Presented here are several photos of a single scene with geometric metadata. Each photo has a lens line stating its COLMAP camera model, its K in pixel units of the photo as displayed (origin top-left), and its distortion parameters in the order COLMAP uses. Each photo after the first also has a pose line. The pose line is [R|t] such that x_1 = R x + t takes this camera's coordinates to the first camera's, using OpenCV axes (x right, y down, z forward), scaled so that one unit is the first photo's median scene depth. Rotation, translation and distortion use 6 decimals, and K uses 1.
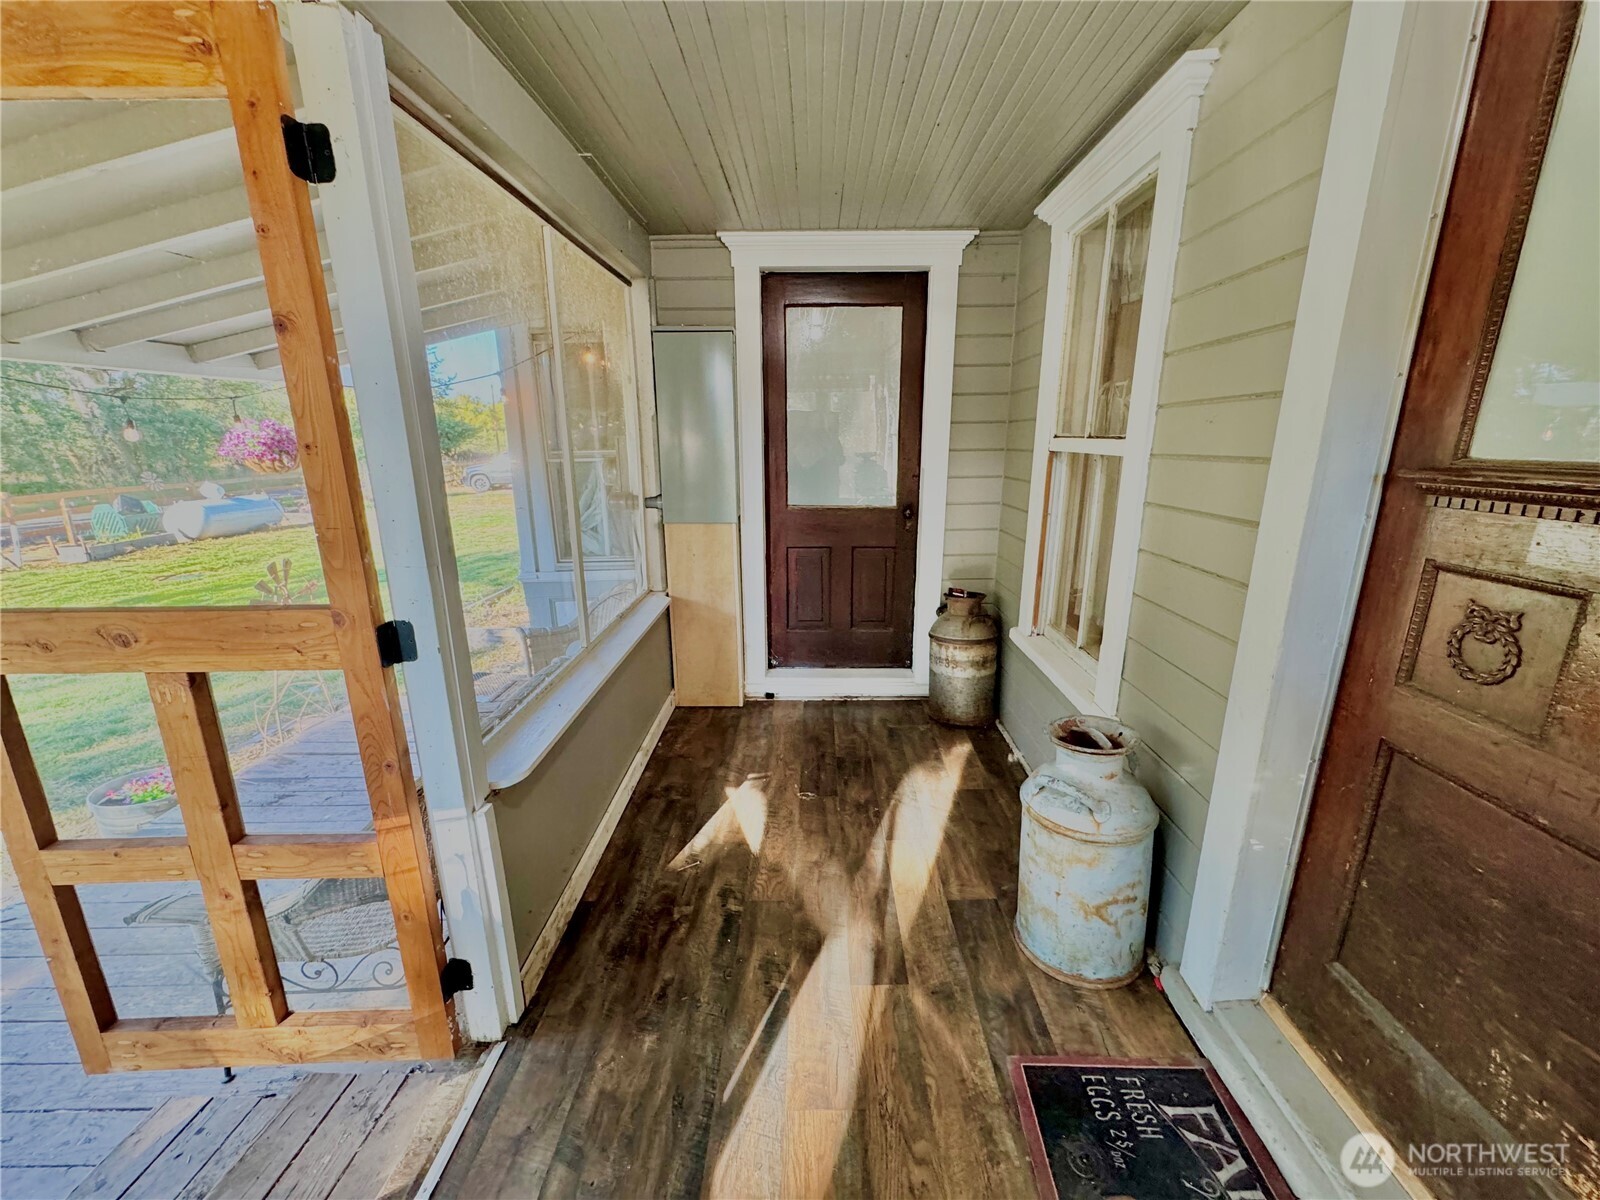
lens RADIAL K [[631.9, 0, 805.0], [0, 631.9, 597.0], [0, 0, 1]] dist [-0.001139, -0.000168]
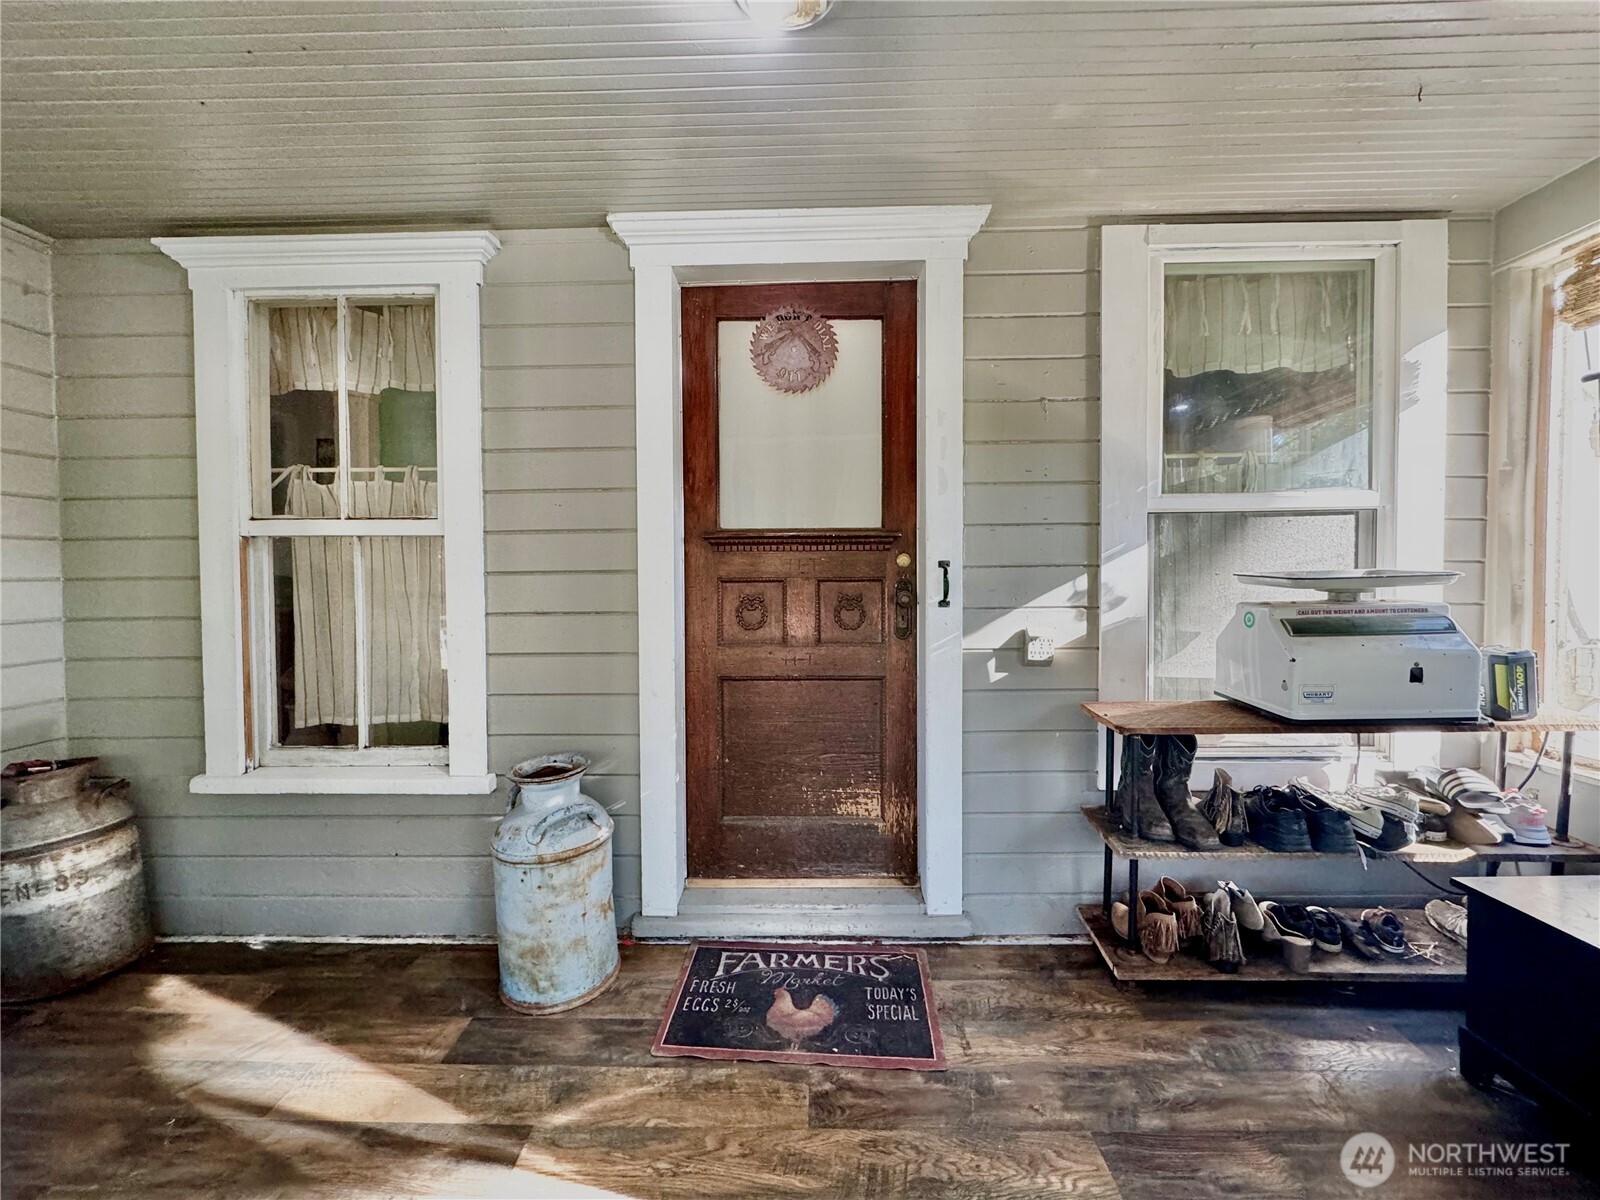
lens RADIAL K [[631.9, 0, 796.8], [0, 631.9, 600.3], [0, 0, 1]] dist [-0.001139, -0.000168]
pose [[0.001294, -0.025756, 0.999667, -0.690260], [0.251389, 0.967573, 0.024604, 0.014565], [-0.967885, 0.251273, 0.007727, 0.521654]]
